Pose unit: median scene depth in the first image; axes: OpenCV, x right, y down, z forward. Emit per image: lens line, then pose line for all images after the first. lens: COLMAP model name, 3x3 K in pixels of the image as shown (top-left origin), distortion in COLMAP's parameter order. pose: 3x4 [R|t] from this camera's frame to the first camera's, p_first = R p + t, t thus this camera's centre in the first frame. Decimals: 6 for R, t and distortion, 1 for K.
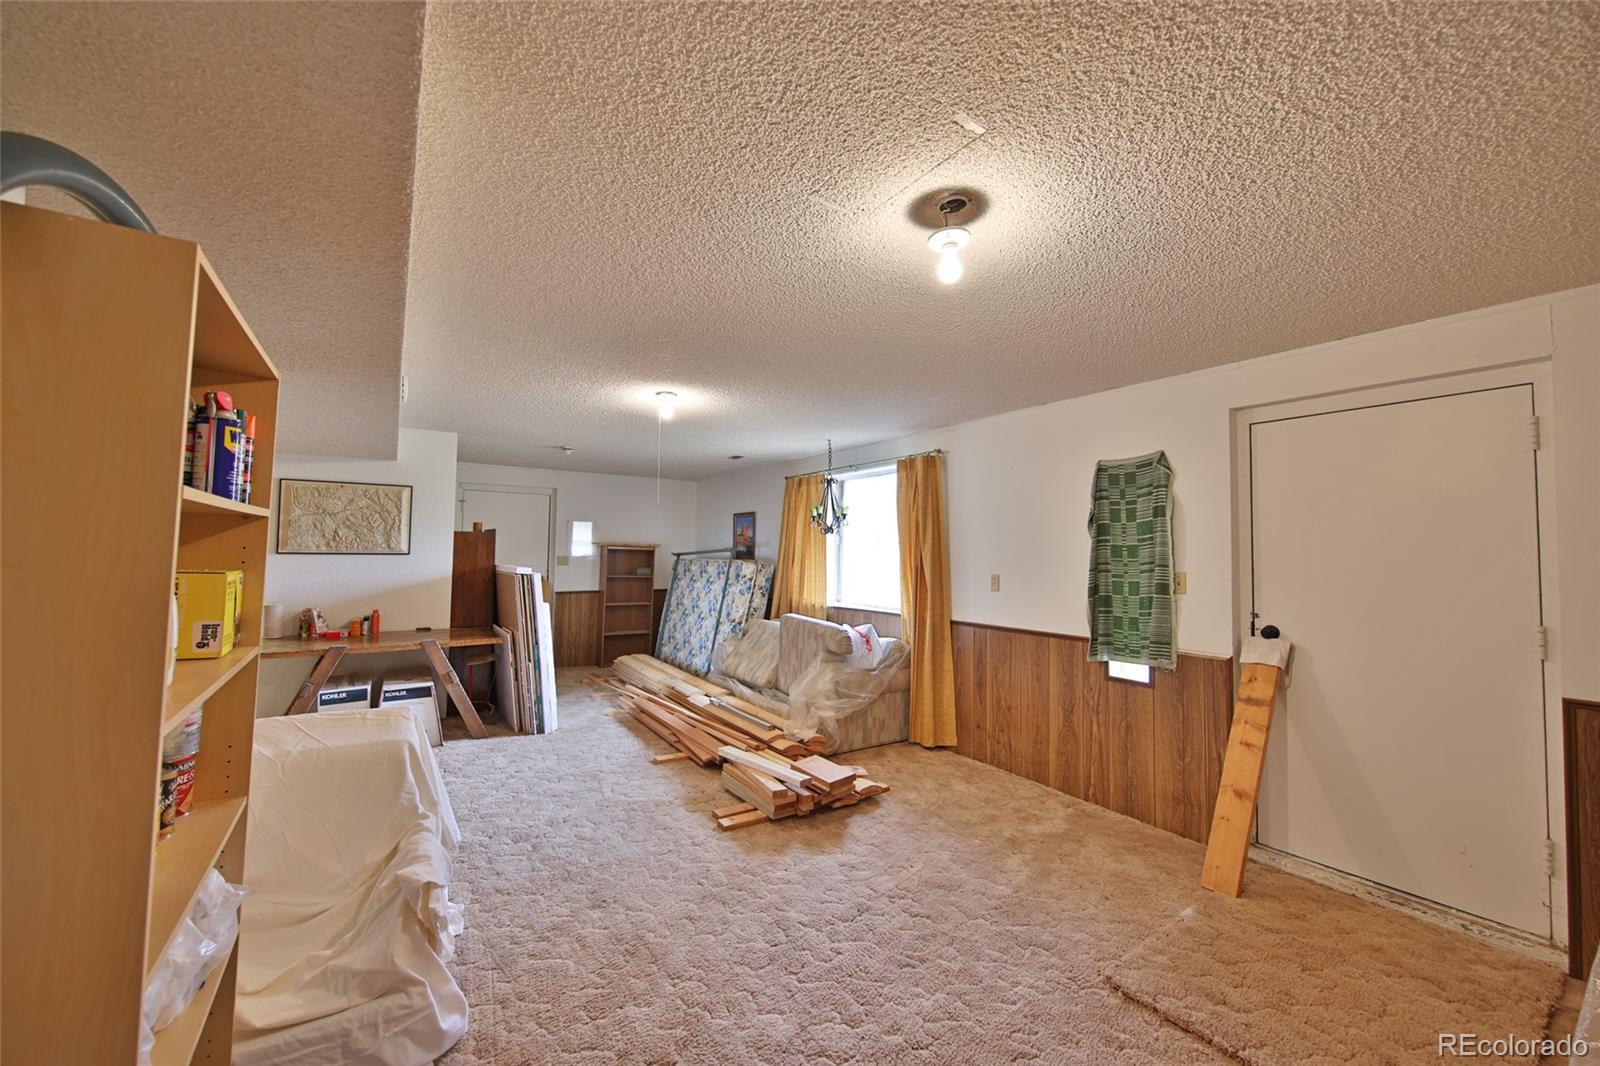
lens RADIAL K [[617.0, 0, 803.0], [0, 617.0, 530.5], [0, 0, 1]] dist [-0.012387, -0.000258]
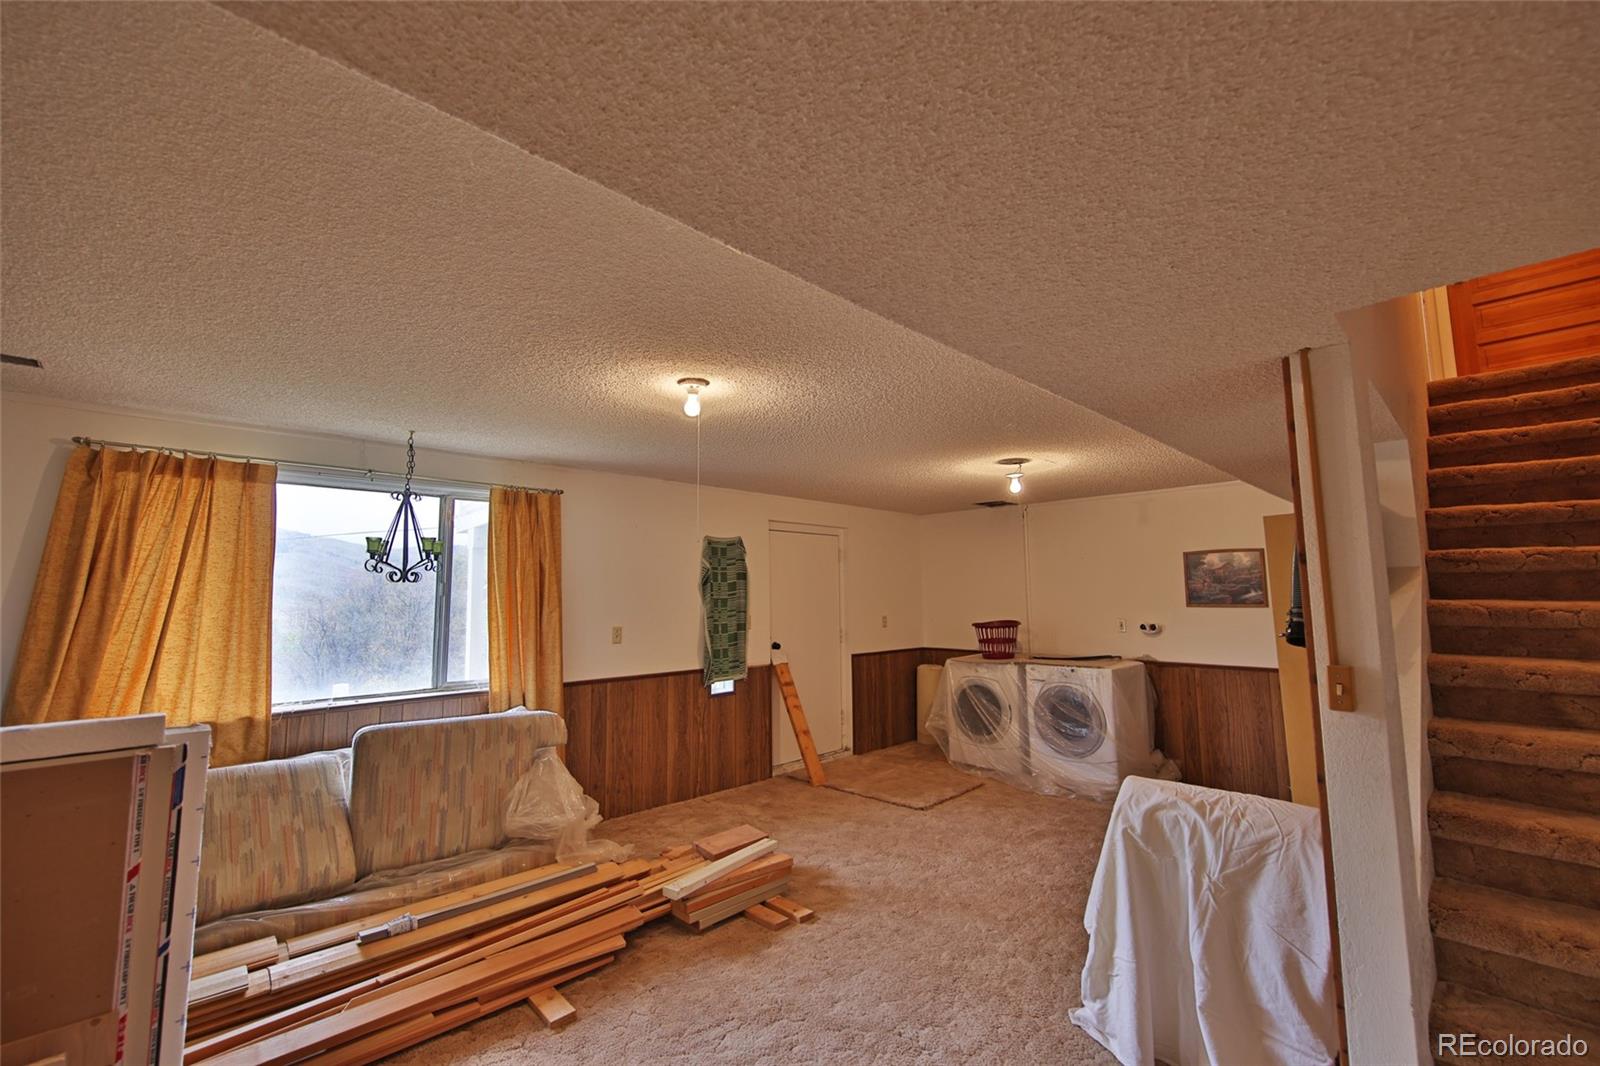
lens RADIAL K [[690.5, 0, 799.3], [0, 690.5, 524.1], [0, 0, 1]] dist [0.001282, 0.000085]
pose [[-0.198096, 0.079887, 0.976922, -1.102116], [-0.041652, 0.995087, -0.089818, -0.011538], [-0.979297, -0.058483, -0.193795, 1.155966]]
